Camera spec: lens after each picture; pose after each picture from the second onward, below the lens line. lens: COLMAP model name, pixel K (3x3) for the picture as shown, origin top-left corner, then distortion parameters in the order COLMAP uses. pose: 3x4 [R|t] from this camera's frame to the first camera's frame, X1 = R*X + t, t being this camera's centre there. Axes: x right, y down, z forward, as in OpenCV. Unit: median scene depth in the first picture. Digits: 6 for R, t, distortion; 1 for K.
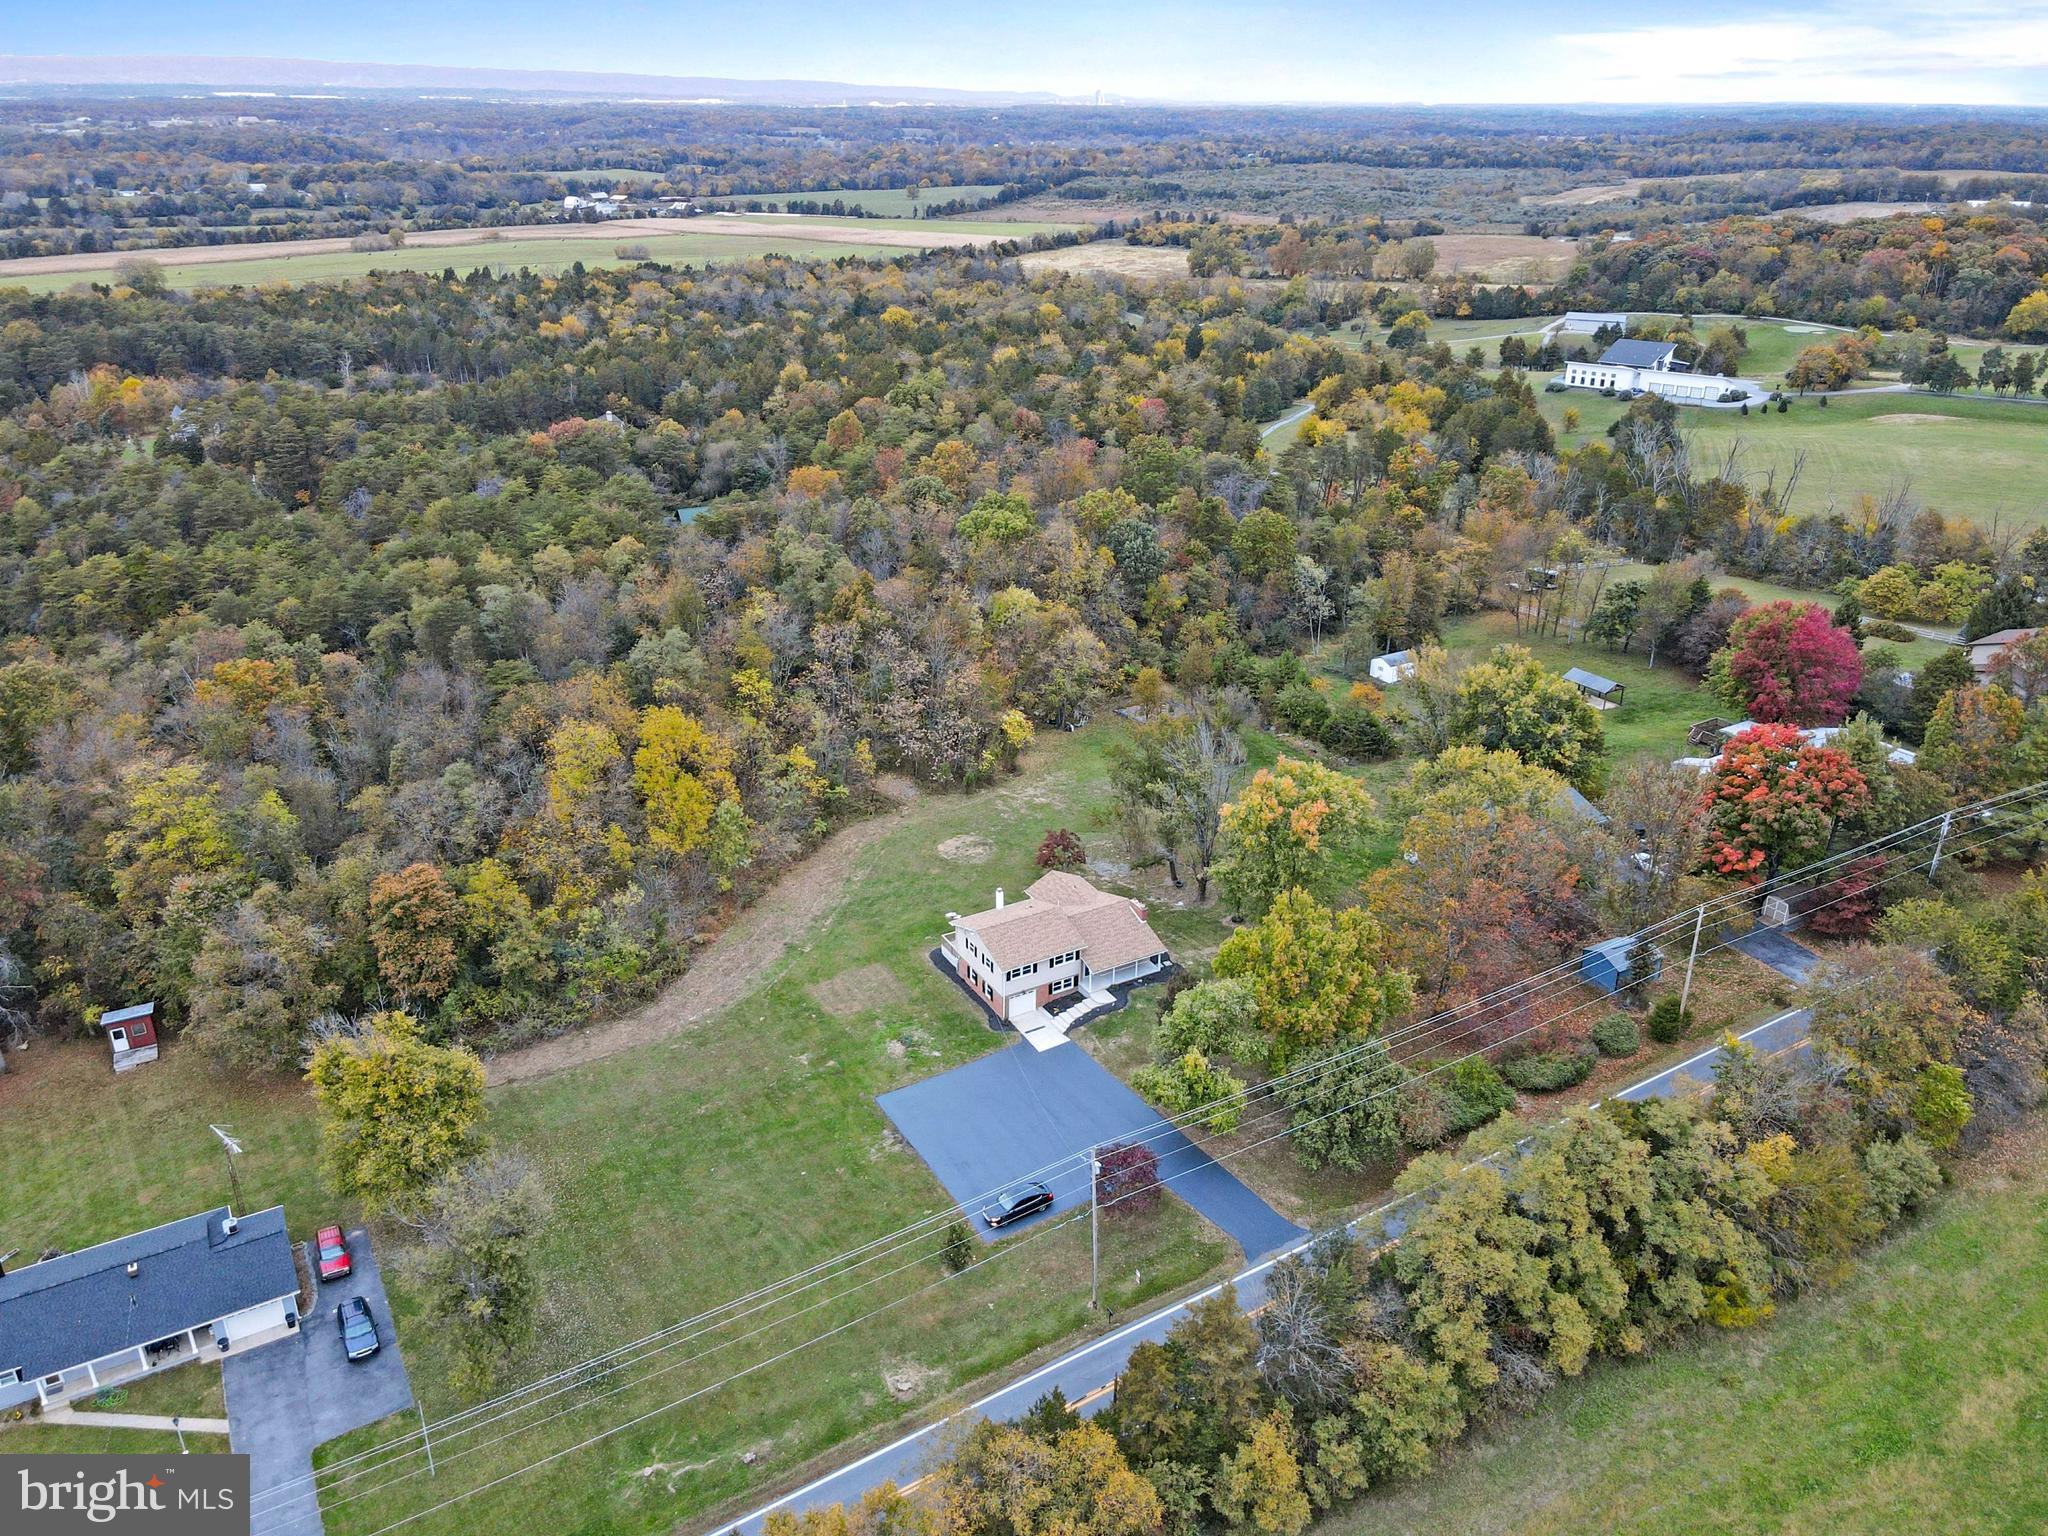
lens RADIAL K [[1496.8, 0, 1025.9], [0, 1496.8, 768.0], [0, 0, 1]] dist [0.019774, 0.010844]
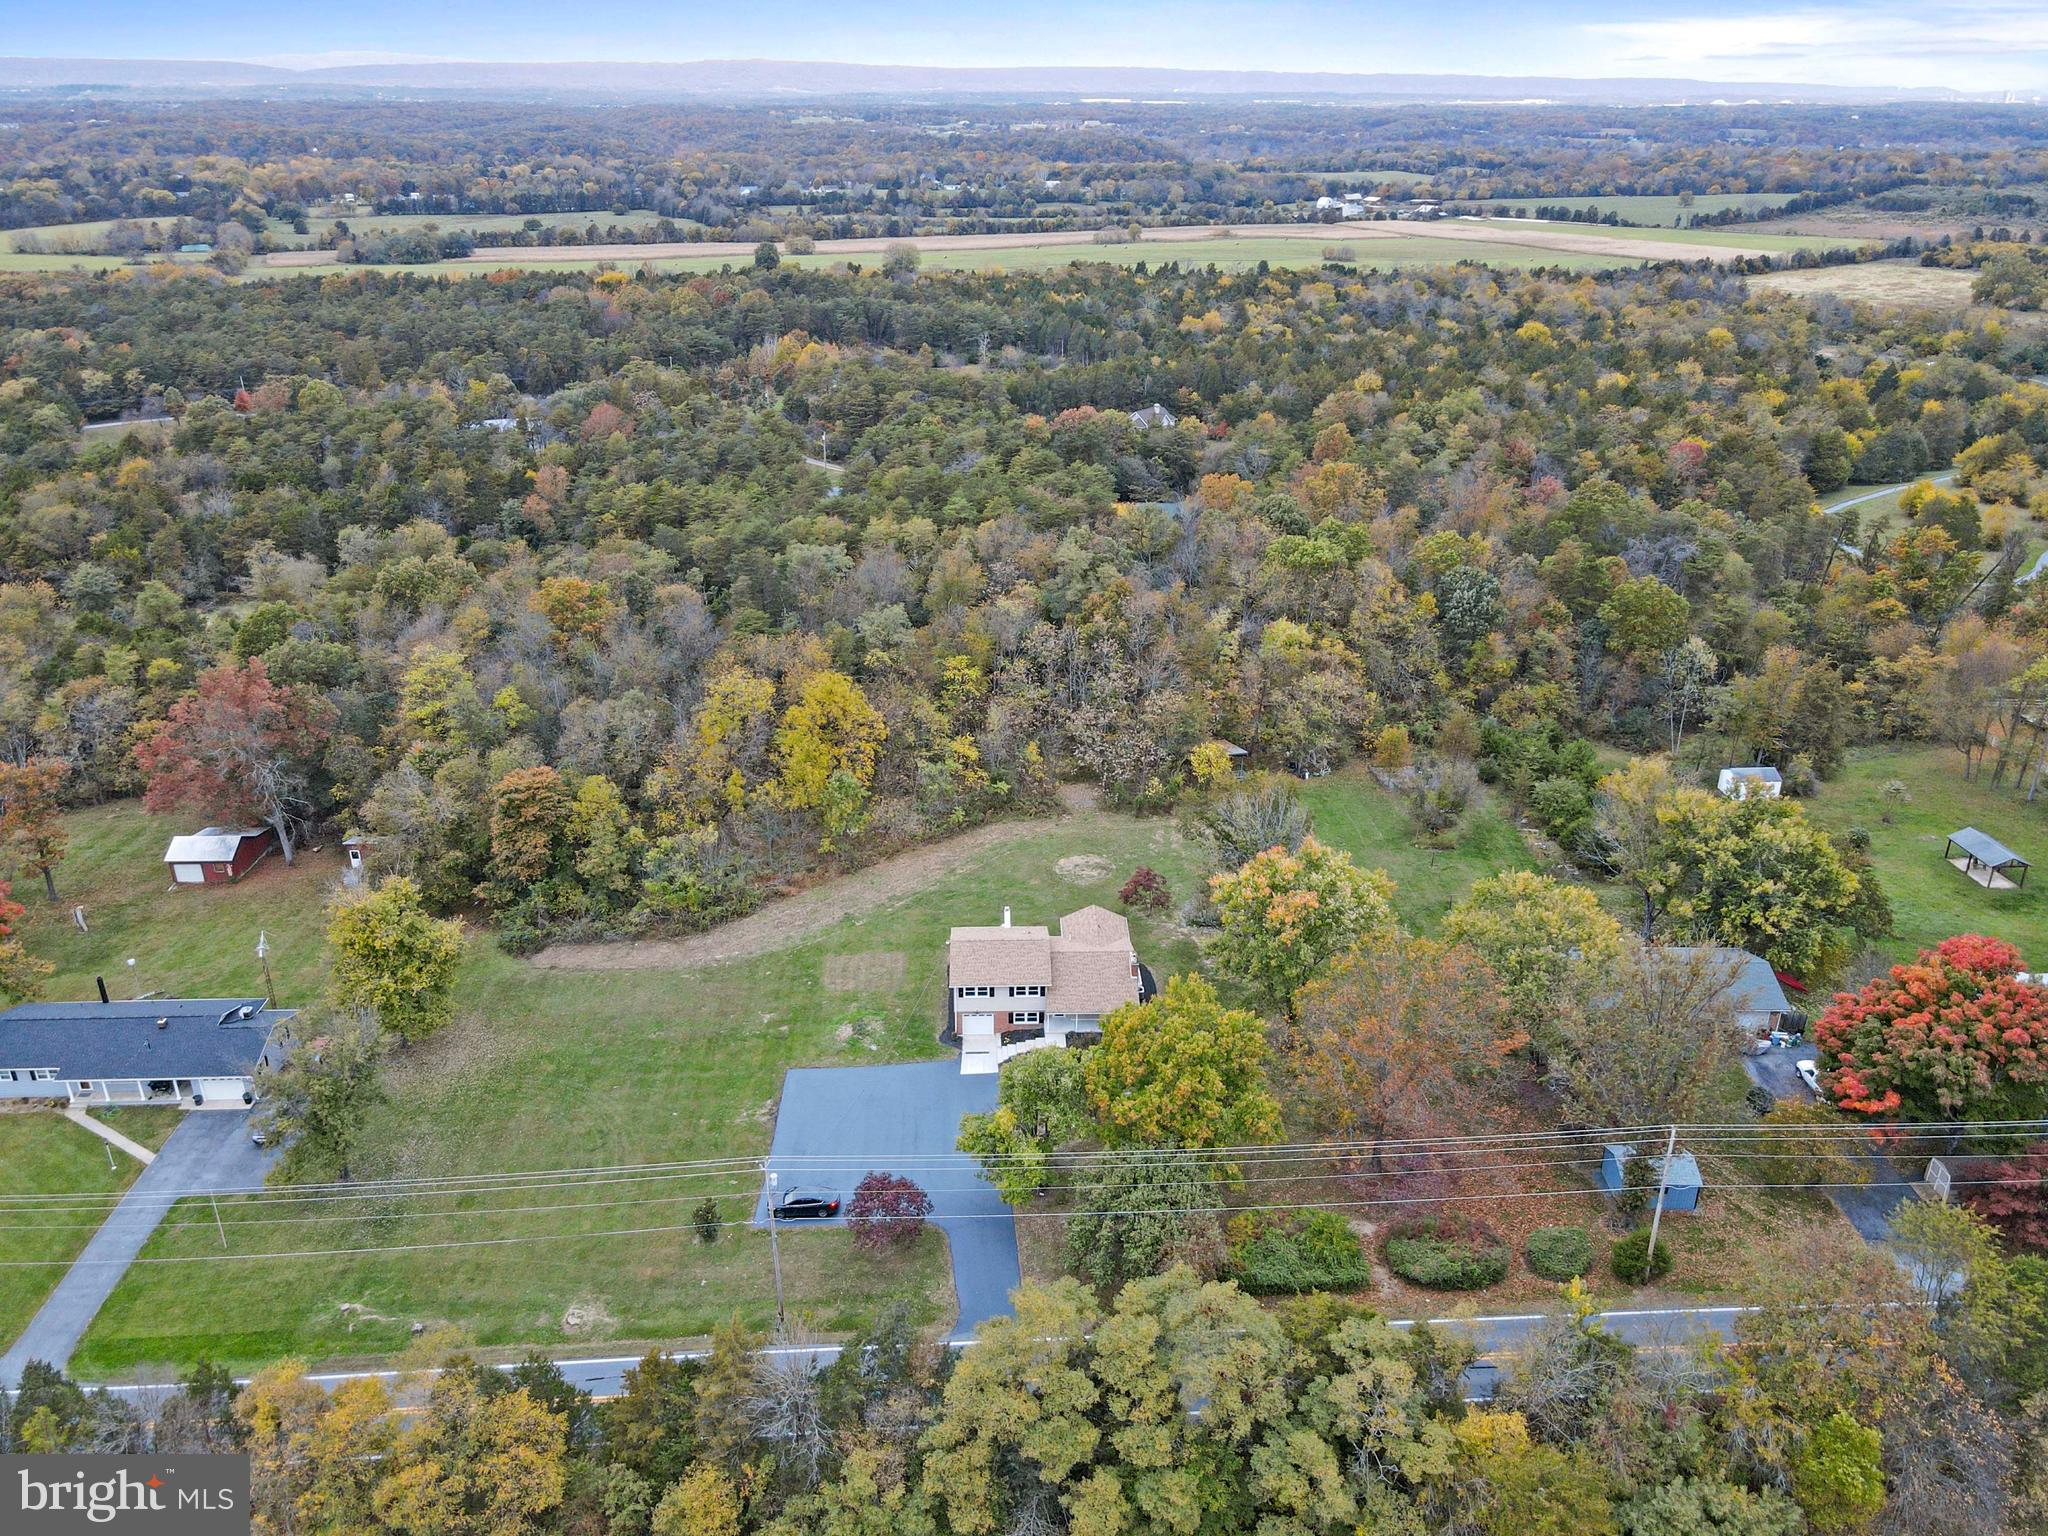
lens RADIAL K [[1504.3, 0, 1026.3], [0, 1504.3, 753.3], [0, 0, 1]] dist [0.022135, 0.010717]
pose [[0.879527, 0.189244, -0.436599, 0.064029], [-0.193976, 0.980410, 0.034193, -0.008678], [0.434517, 0.054616, 0.899006, 0.017051]]
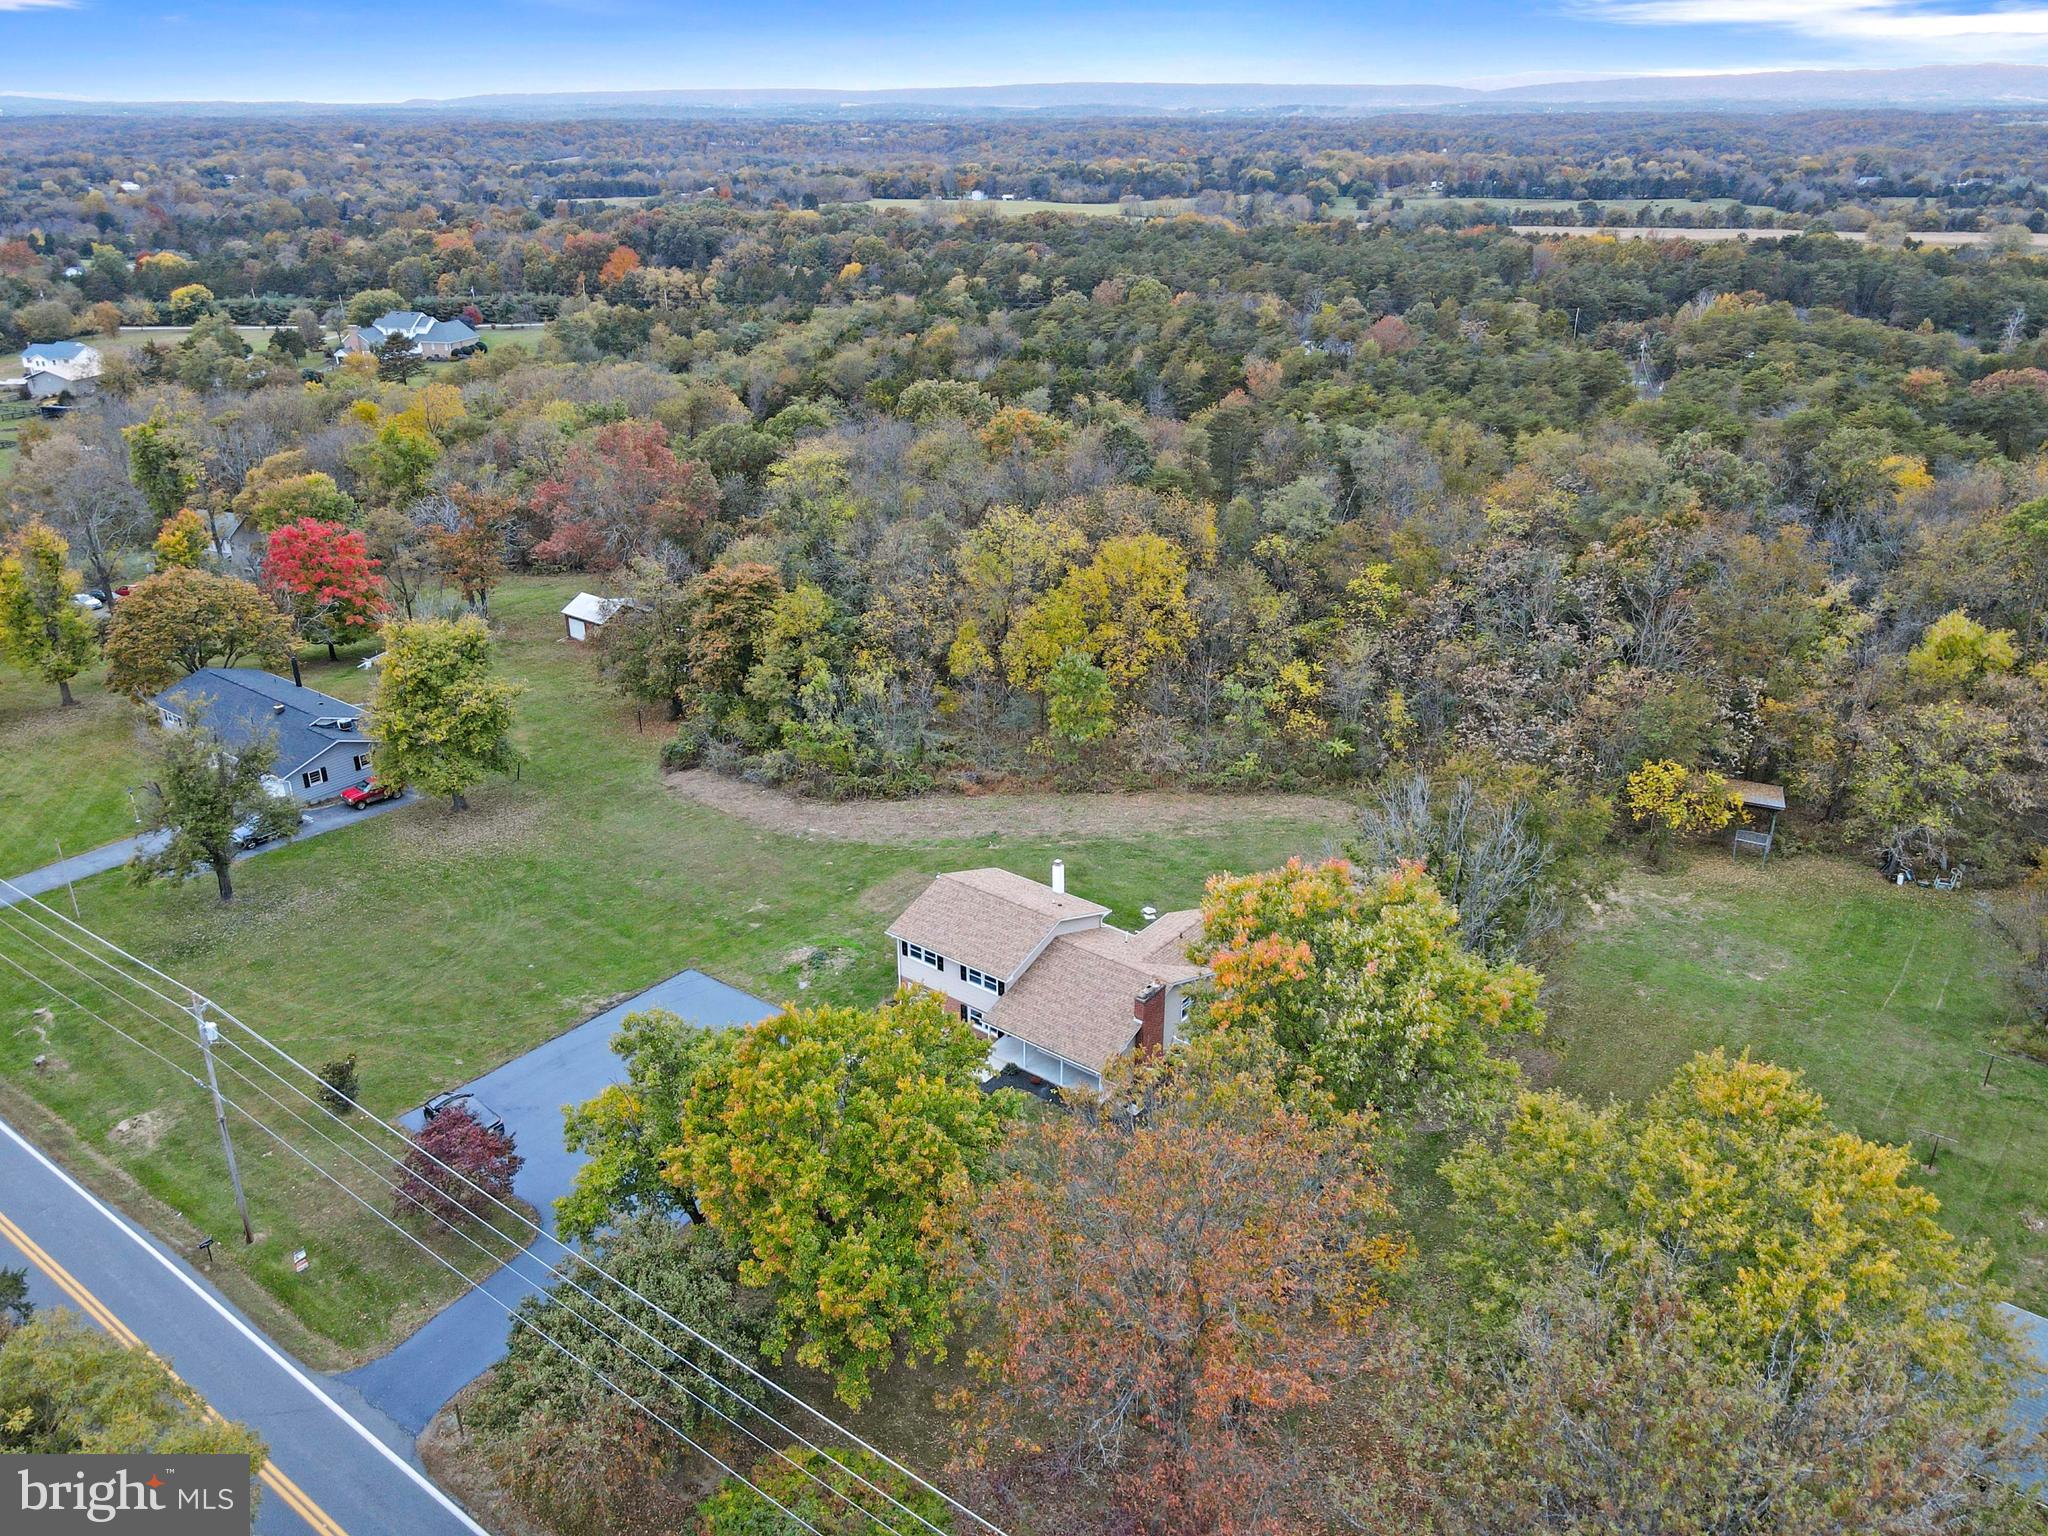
lens RADIAL K [[1496.8, 0, 1025.9], [0, 1496.8, 768.0], [0, 0, 1]] dist [0.019774, 0.010844]
pose [[0.376066, 0.366358, -0.851091, 0.079664], [-0.375864, 0.899869, 0.221275, -0.014355], [0.846936, 0.236680, 0.476111, 0.106074]]
